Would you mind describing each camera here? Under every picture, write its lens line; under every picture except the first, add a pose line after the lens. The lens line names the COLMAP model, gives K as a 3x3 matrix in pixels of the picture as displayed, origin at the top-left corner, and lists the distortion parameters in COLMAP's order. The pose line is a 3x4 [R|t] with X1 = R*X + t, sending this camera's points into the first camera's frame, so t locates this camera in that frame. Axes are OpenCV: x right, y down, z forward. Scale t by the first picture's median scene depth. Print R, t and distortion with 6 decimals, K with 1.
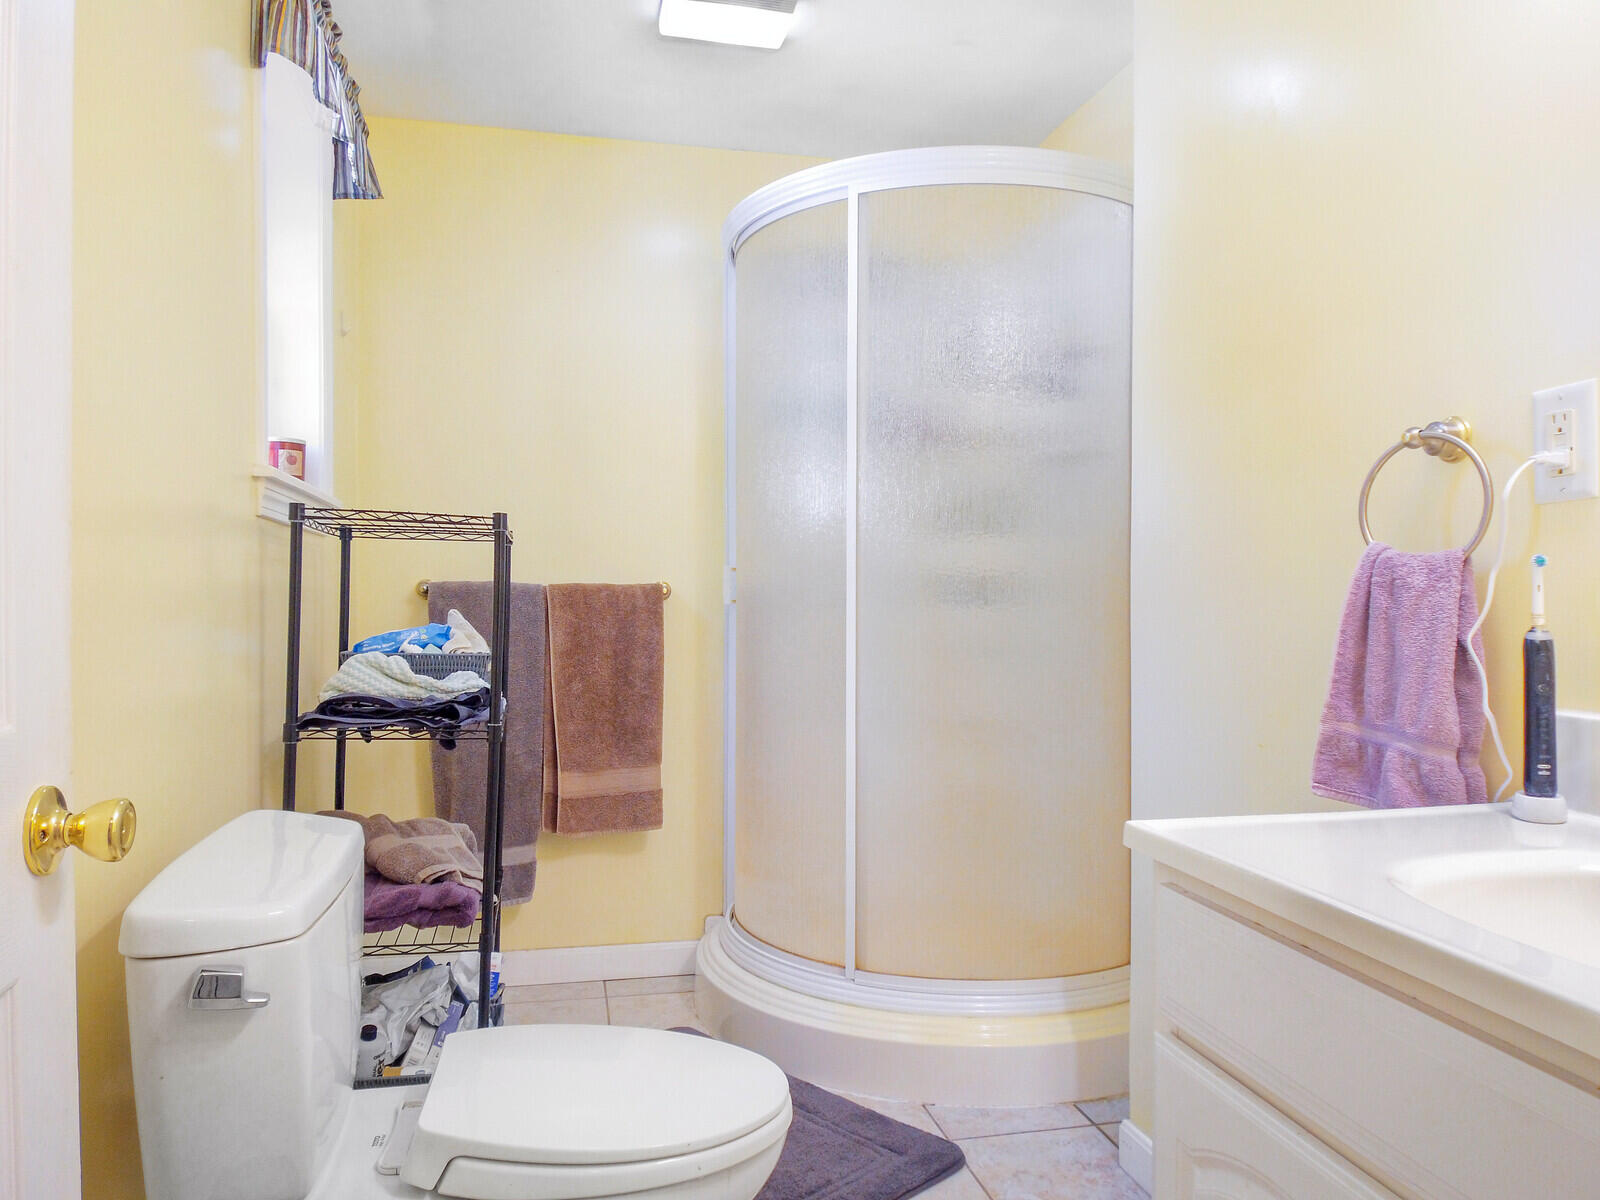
lens RADIAL K [[1087.4, 0, 800.0], [0, 1087.4, 600.0], [0, 0, 1]] dist [-0.001186, -0.001645]
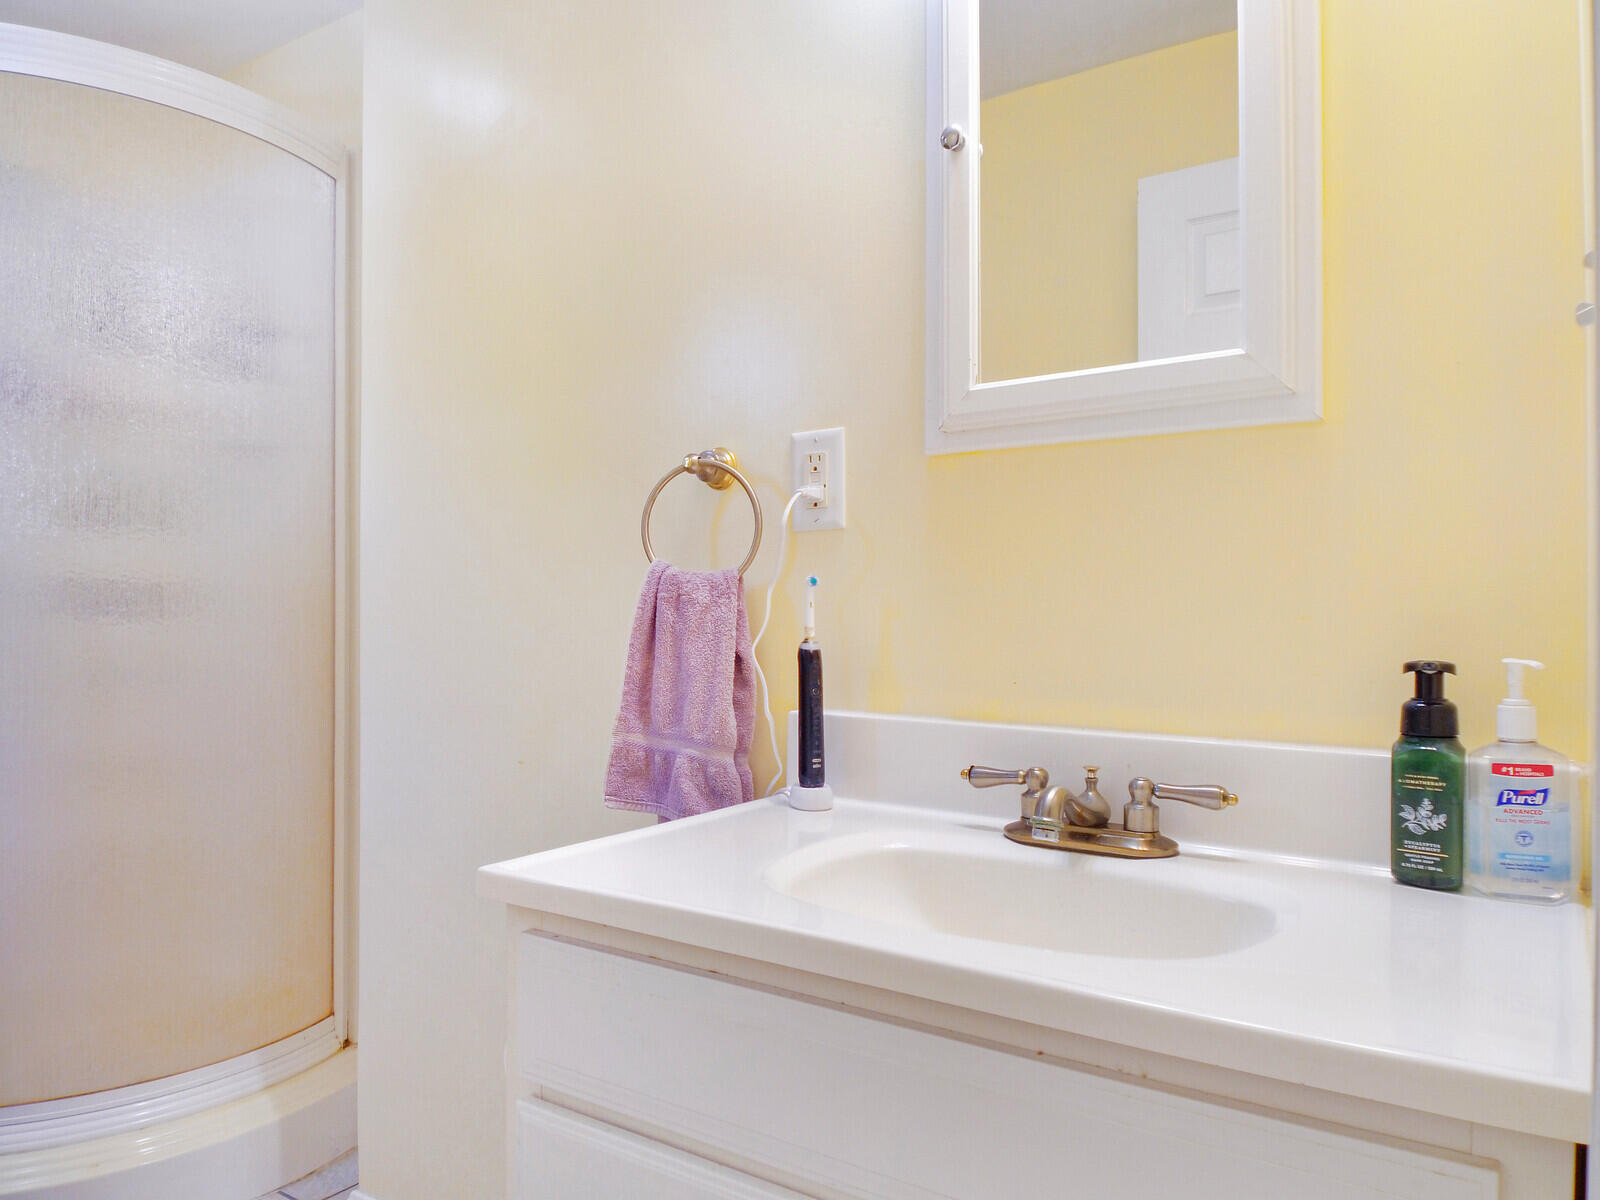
lens RADIAL K [[1087.4, 0, 800.0], [0, 1087.4, 600.0], [0, 0, 1]] dist [-0.001186, -0.001645]
pose [[0.713863, 0.005900, 0.700260, -0.115043], [-0.001118, 0.999973, -0.007286, -0.006673], [-0.700284, 0.004419, 0.713850, 0.164541]]
